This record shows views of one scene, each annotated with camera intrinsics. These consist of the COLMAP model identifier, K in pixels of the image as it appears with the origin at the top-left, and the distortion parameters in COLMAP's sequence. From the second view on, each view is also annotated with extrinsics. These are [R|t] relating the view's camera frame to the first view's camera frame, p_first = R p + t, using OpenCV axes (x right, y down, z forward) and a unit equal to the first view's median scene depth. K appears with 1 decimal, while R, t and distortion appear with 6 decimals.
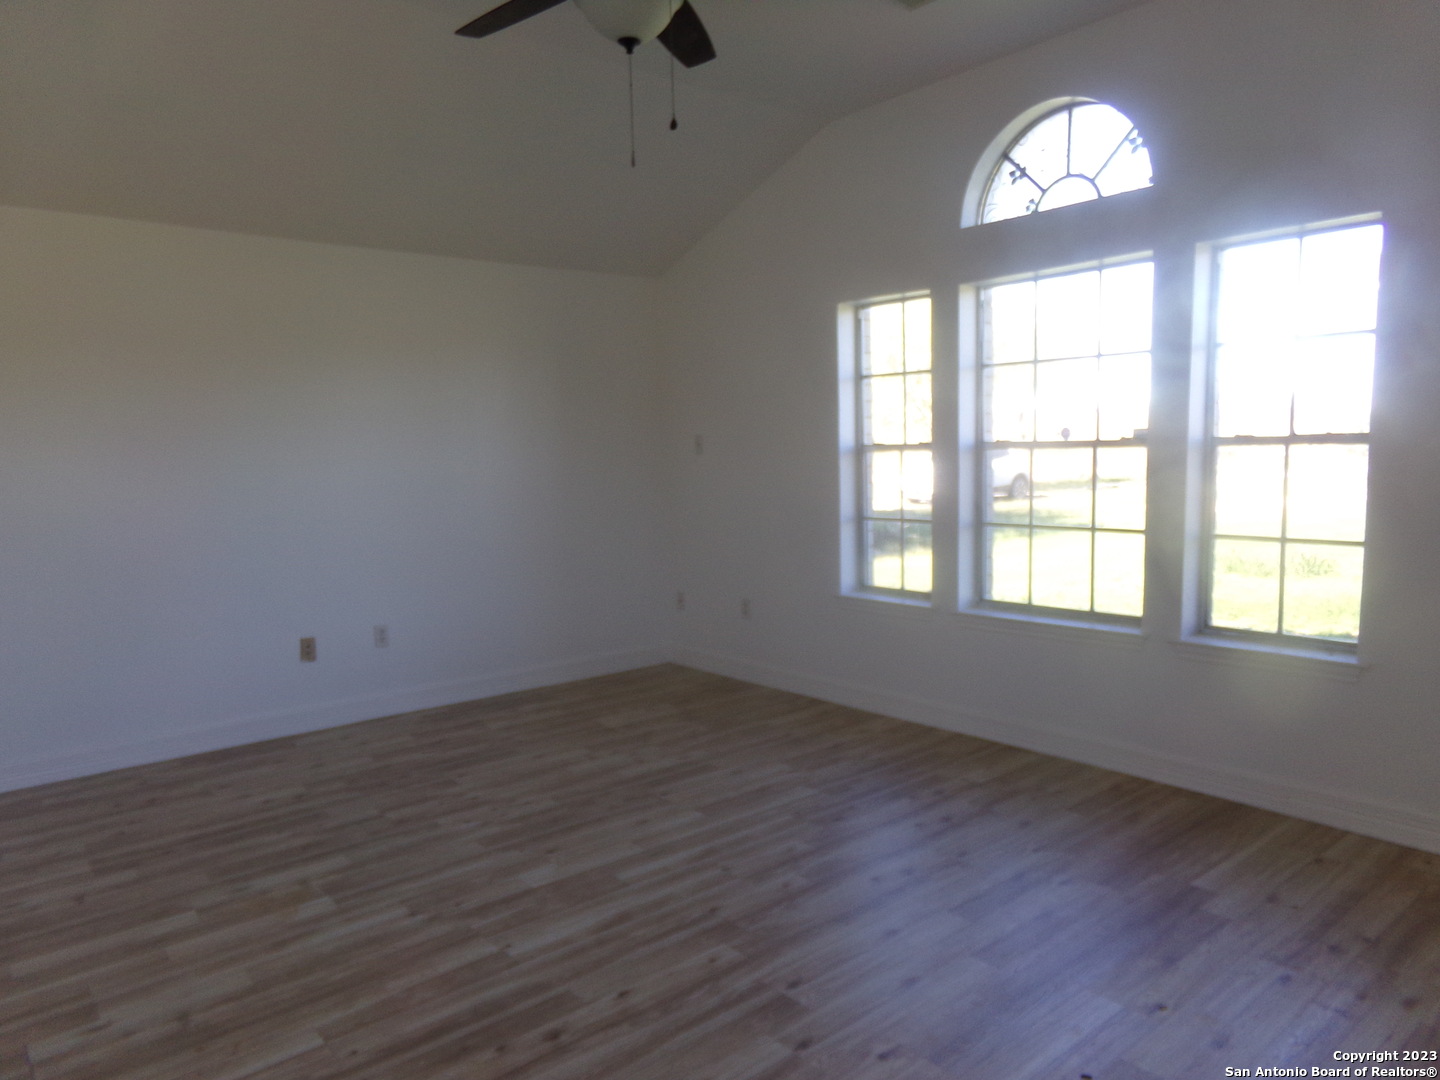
lens RADIAL K [[984.4, 0, 719.1], [0, 984.4, 551.1], [0, 0, 1]] dist [-0.083530, 0.143543]
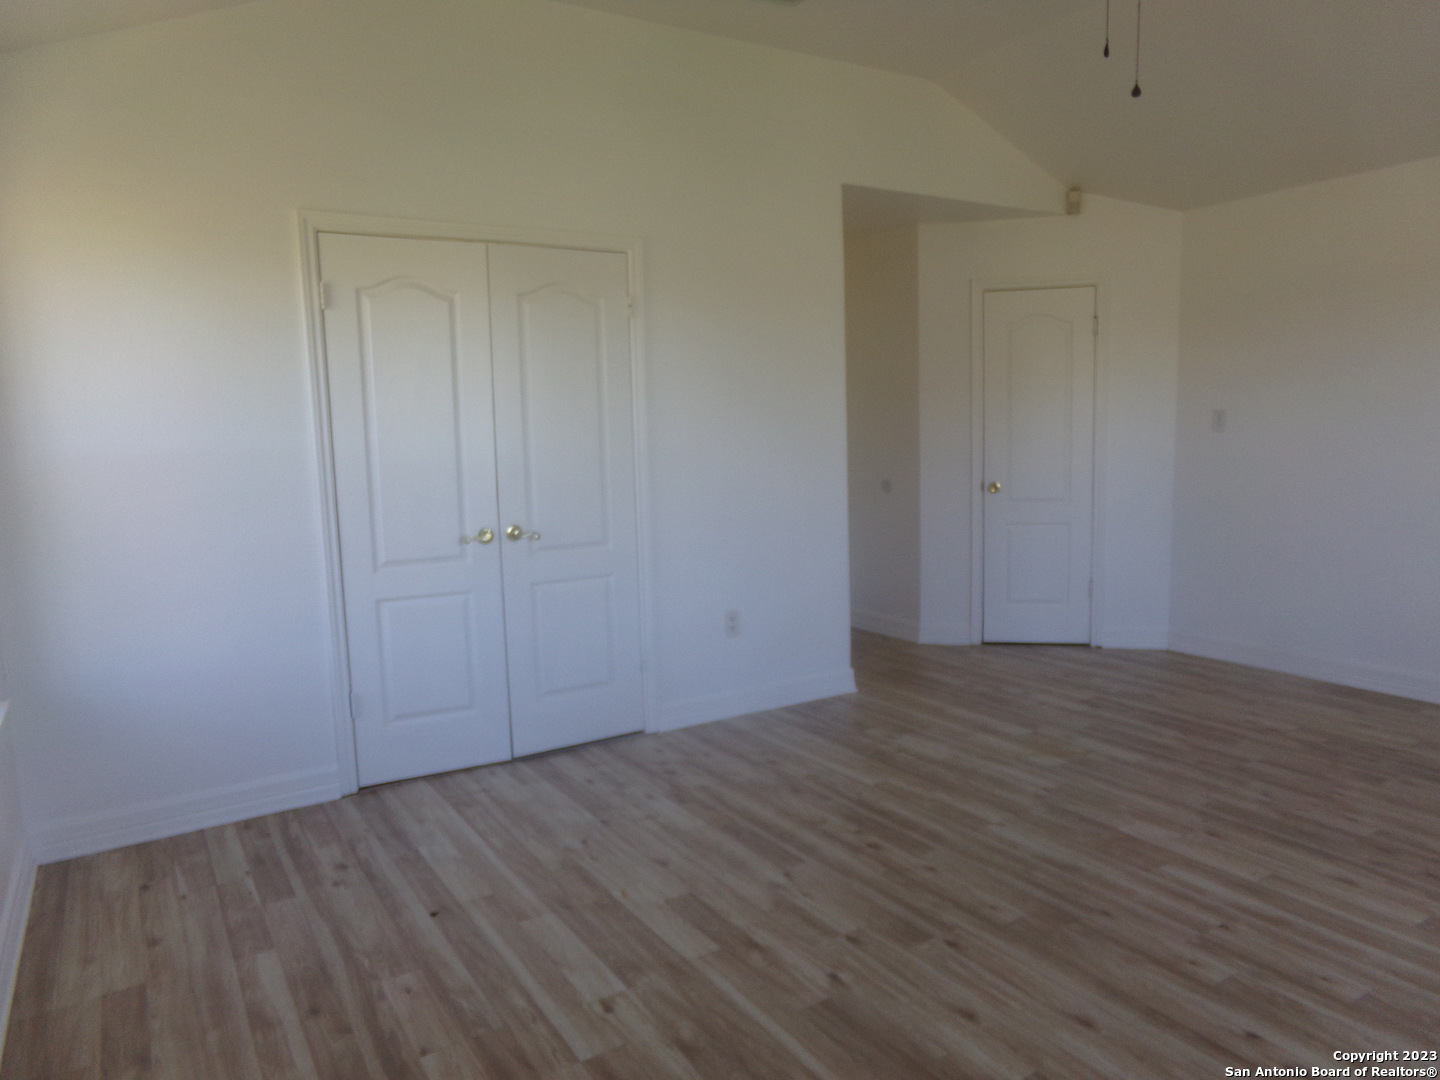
lens RADIAL K [[984.4, 0, 719.1], [0, 984.4, 551.1], [0, 0, 1]] dist [-0.083530, 0.143543]
pose [[-0.145546, 0.154067, -0.977282, 0.785864], [-0.072405, 0.983493, 0.165829, -0.081253], [0.986698, 0.094896, -0.131988, 0.647185]]
